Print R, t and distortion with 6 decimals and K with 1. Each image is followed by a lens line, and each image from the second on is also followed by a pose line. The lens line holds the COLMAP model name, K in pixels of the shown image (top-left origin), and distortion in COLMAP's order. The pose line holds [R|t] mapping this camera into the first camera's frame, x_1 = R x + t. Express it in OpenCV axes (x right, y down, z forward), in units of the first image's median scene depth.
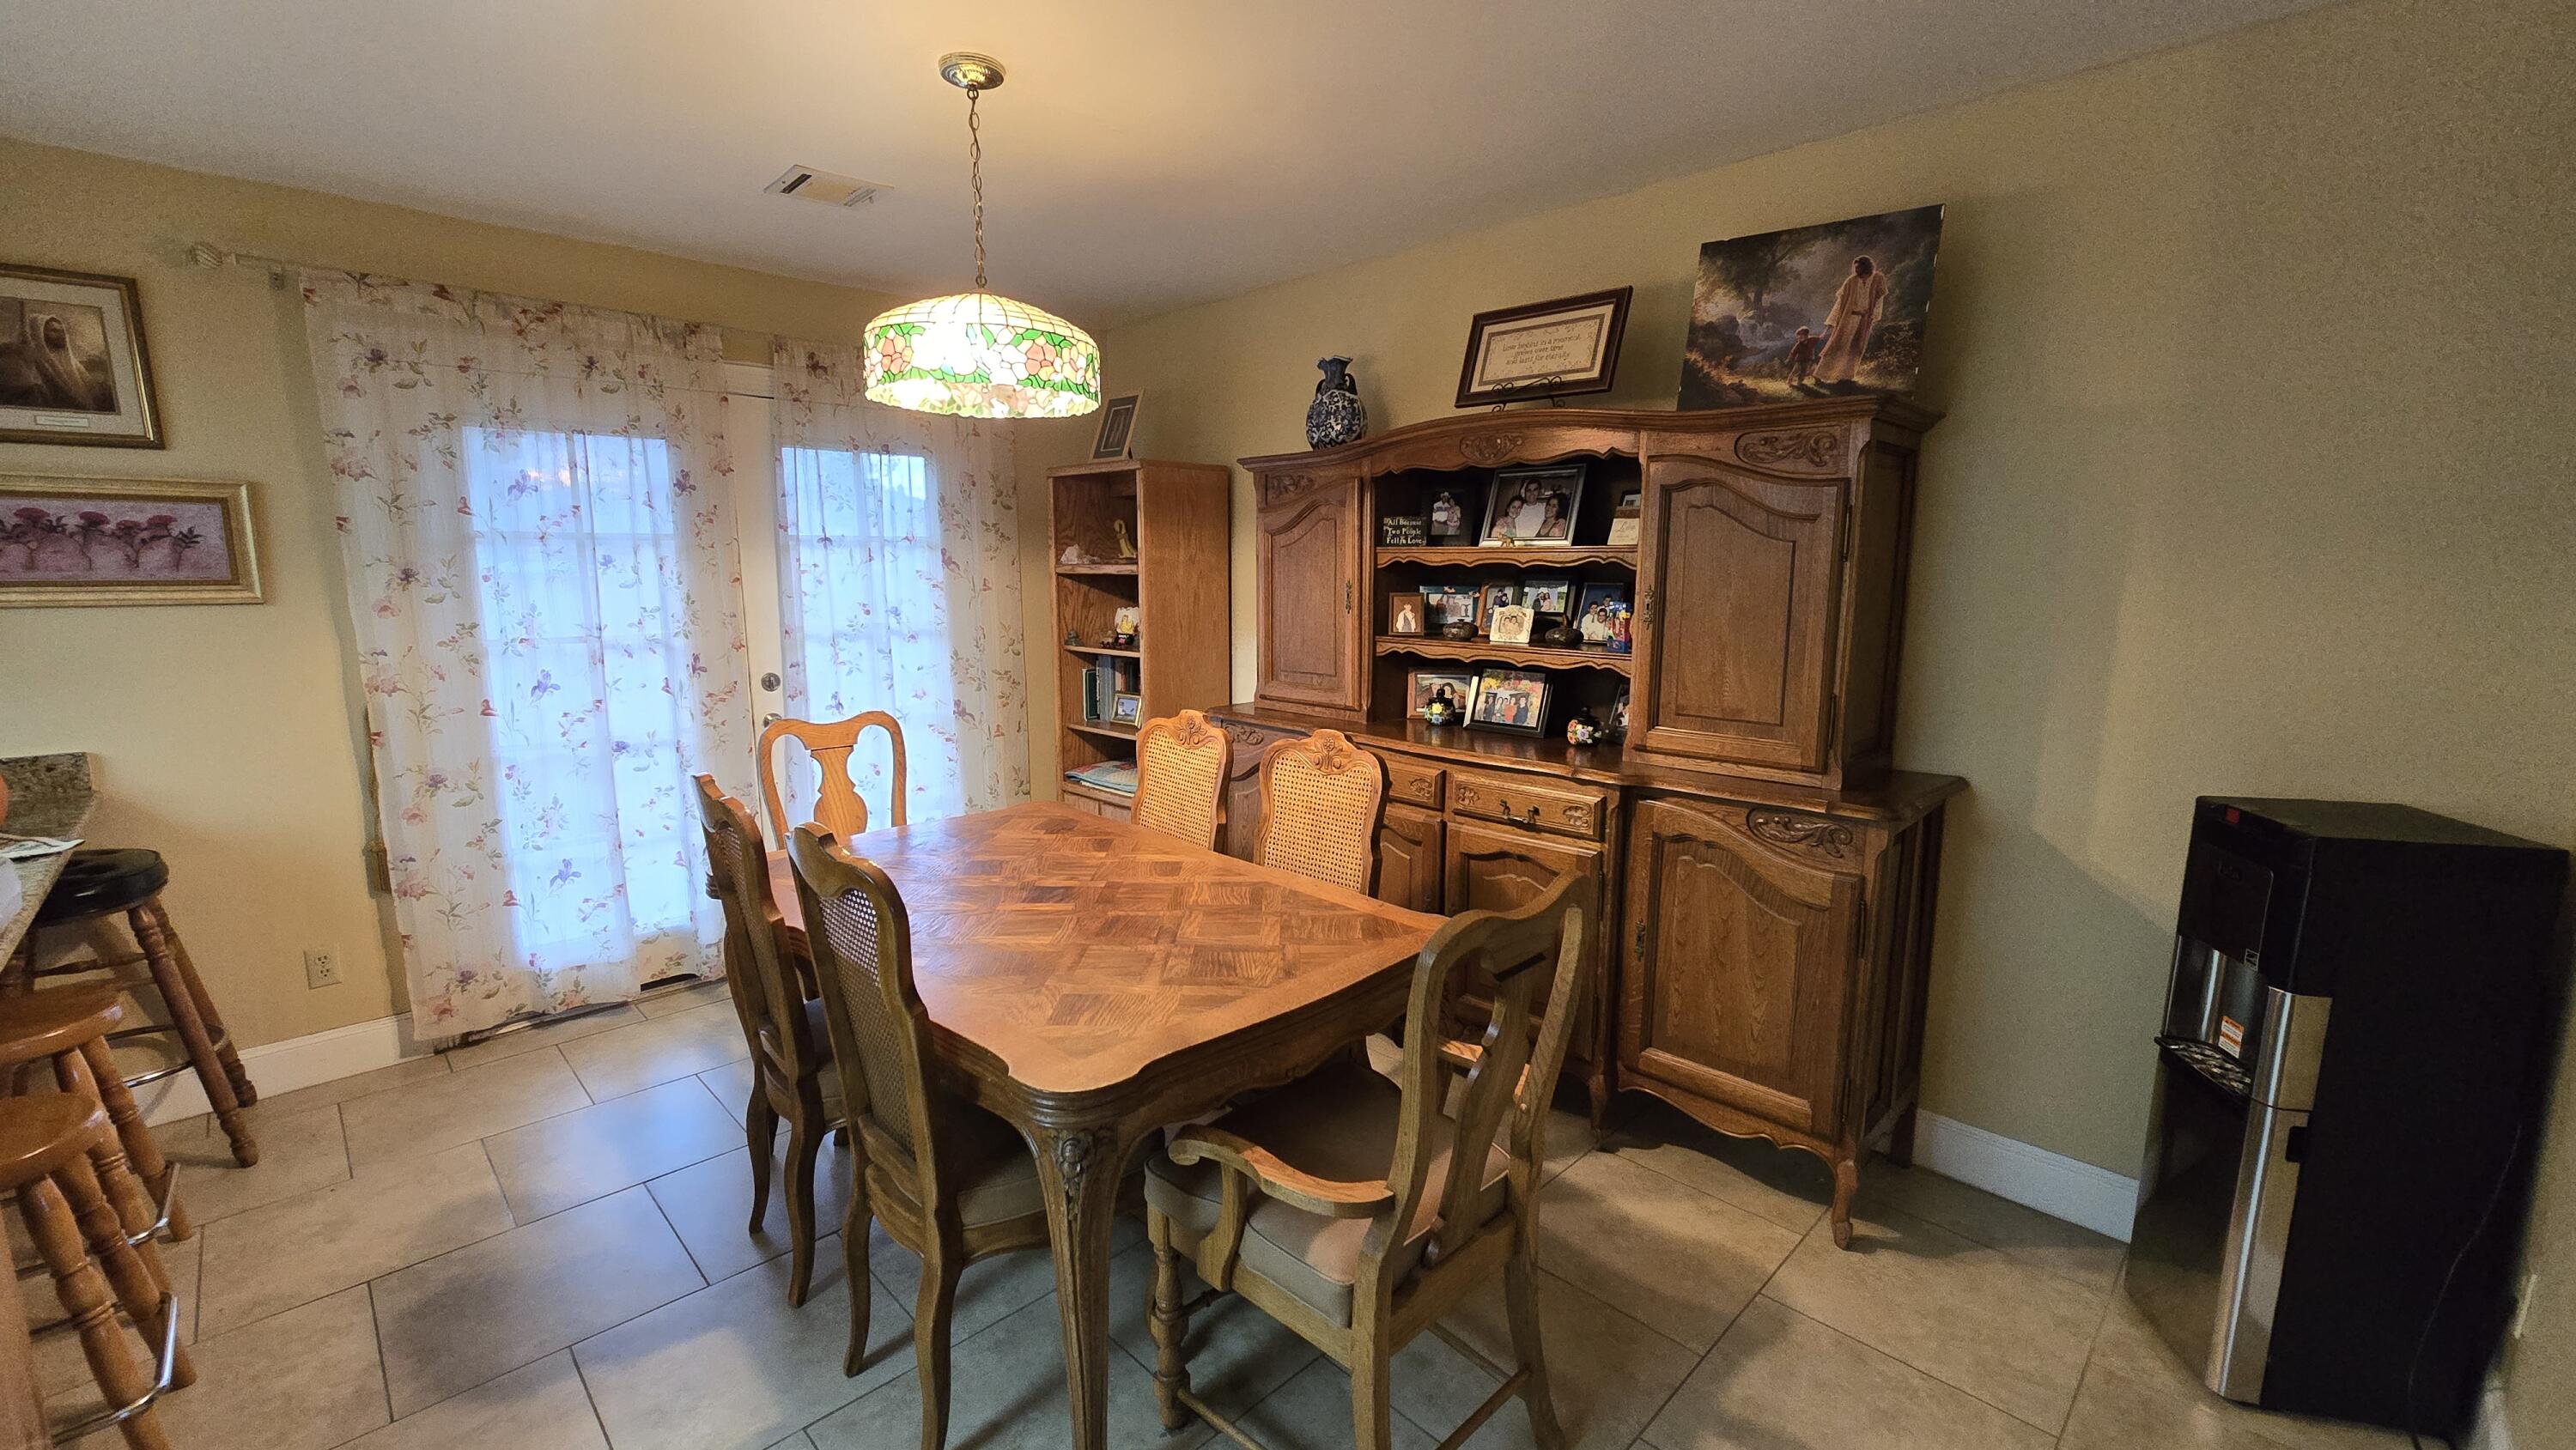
lens RADIAL K [[1047.4, 0, 1288.0], [0, 1047.4, 725.0], [0, 0, 1]] dist [0.000807, 0.000228]
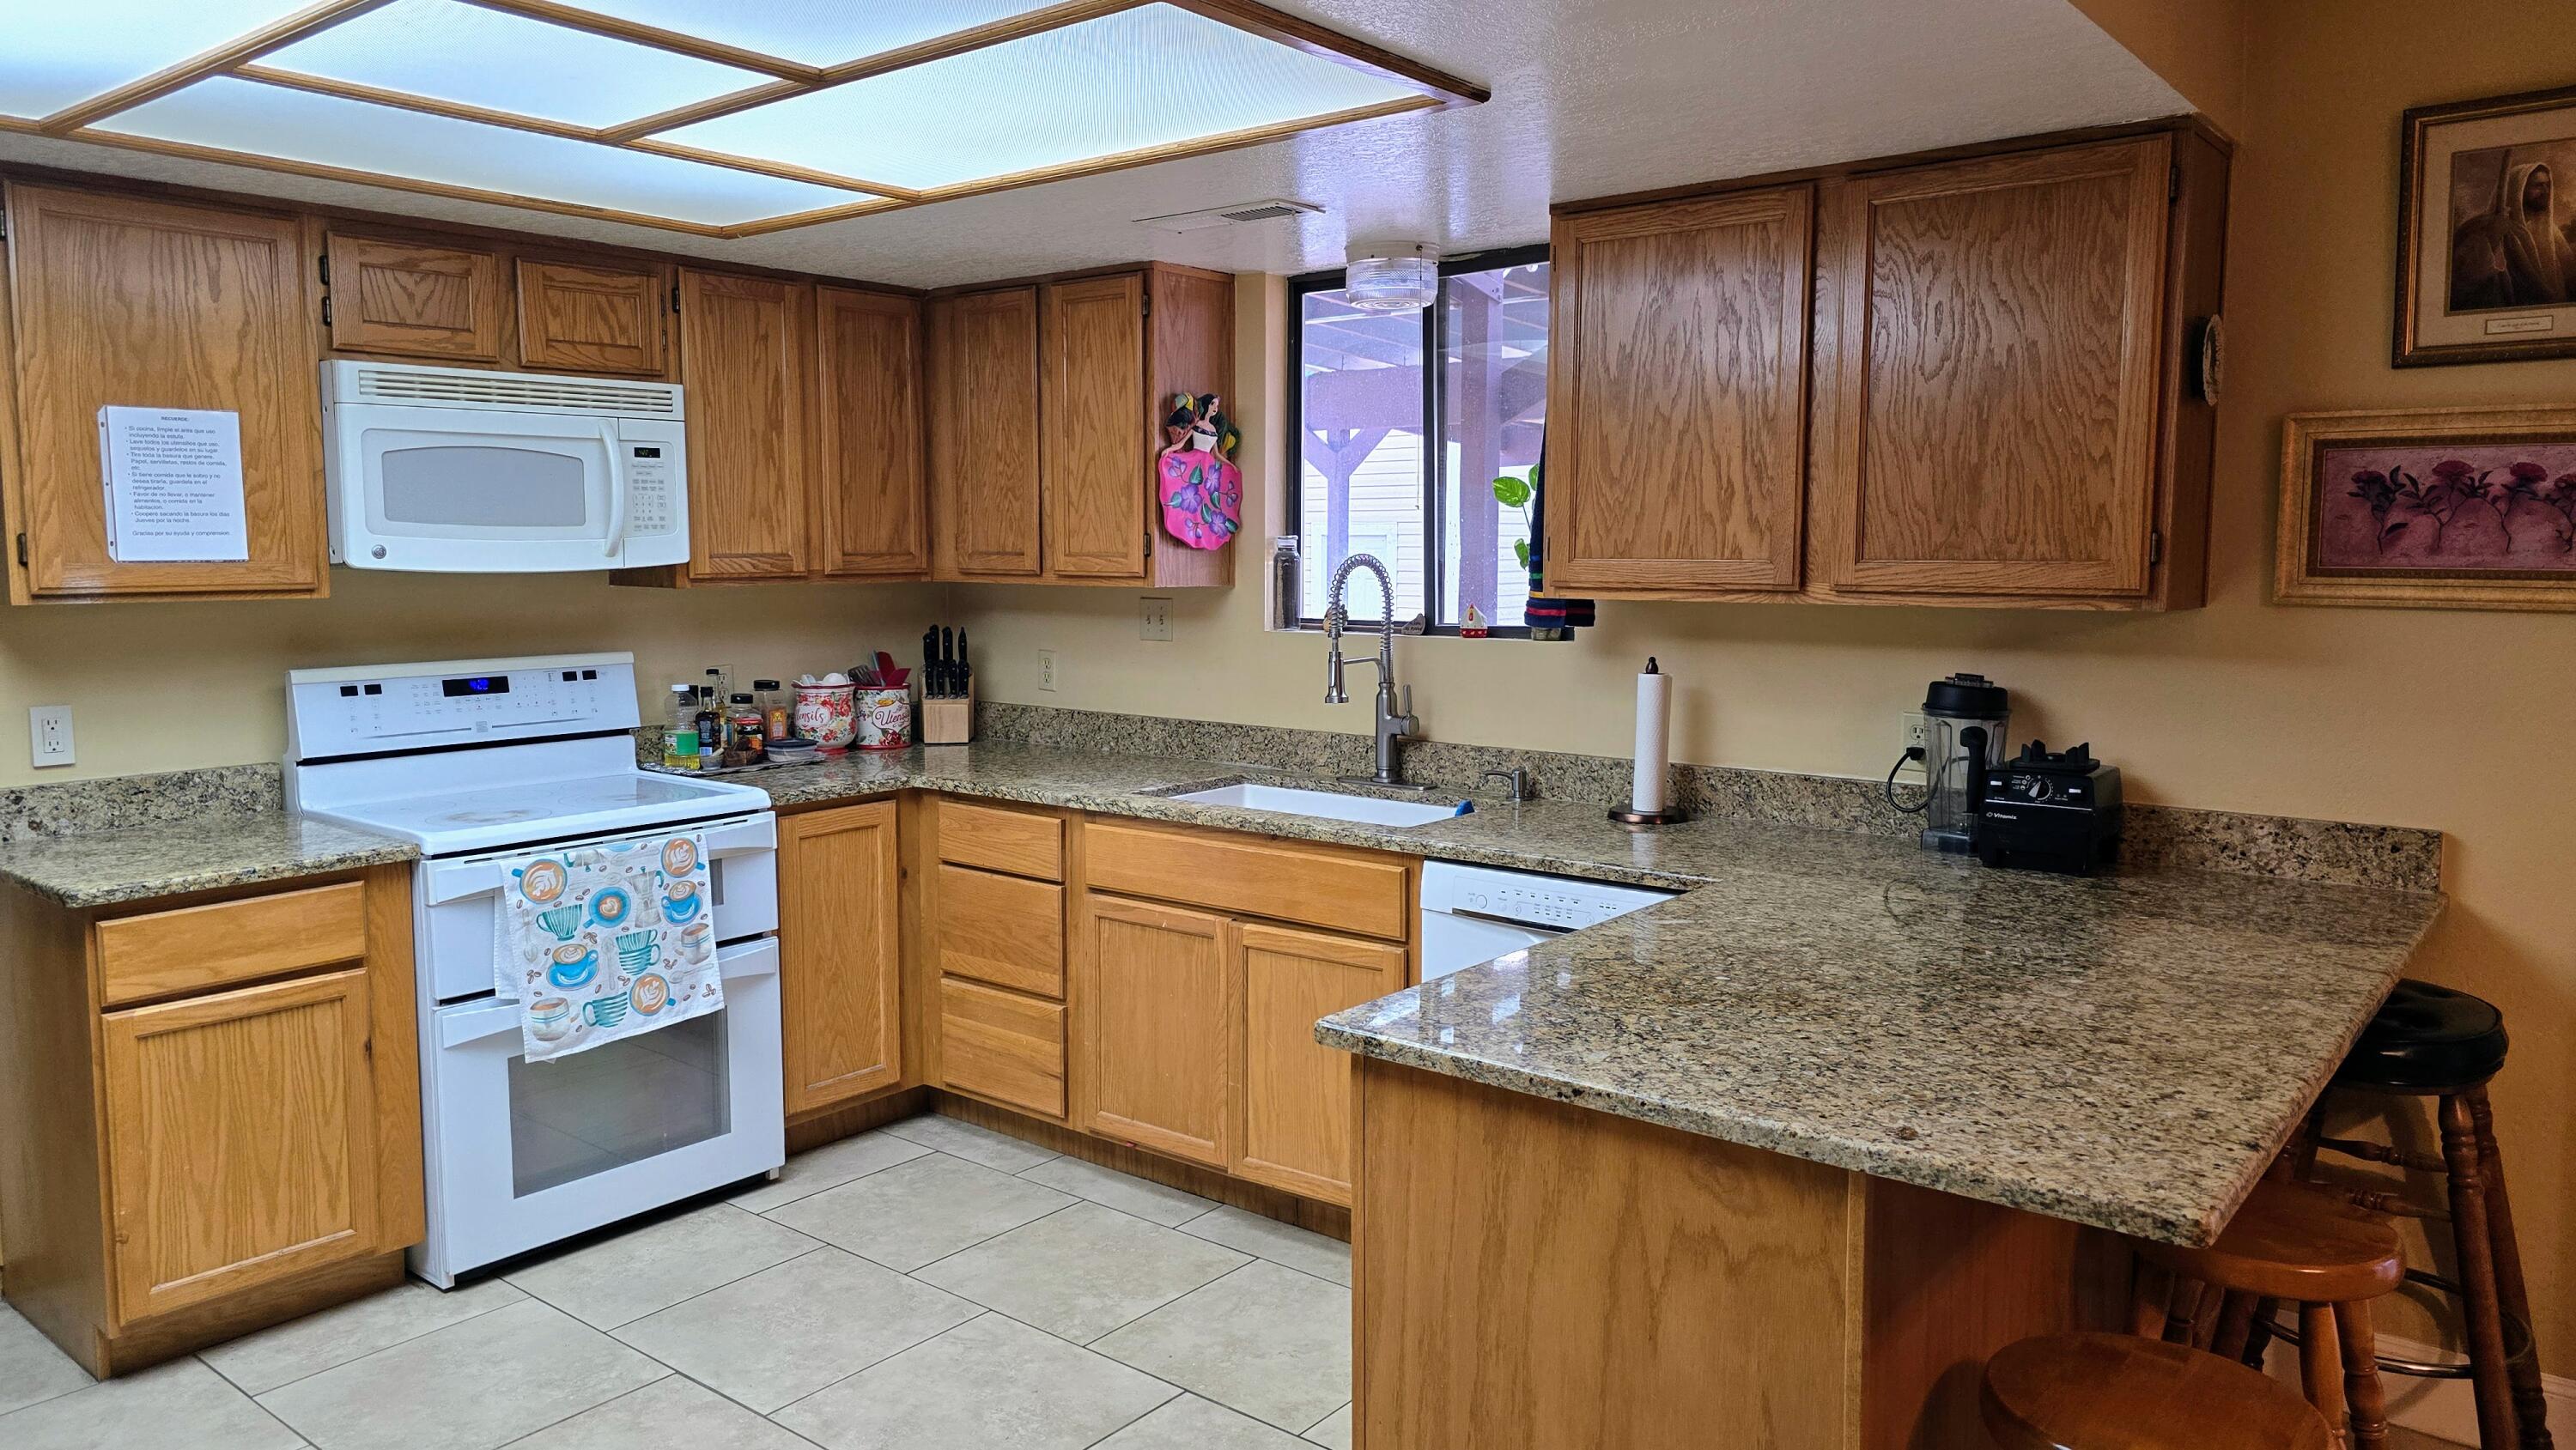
lens RADIAL K [[1735.6, 0, 1288.0], [0, 1735.6, 725.0], [0, 0, 1]] dist [-0.000752, -0.001264]
pose [[0.113287, 0.098737, -0.988644, -0.176743], [-0.150024, 0.985341, 0.081216, -0.020190], [0.982170, 0.139120, 0.126440, 0.157287]]
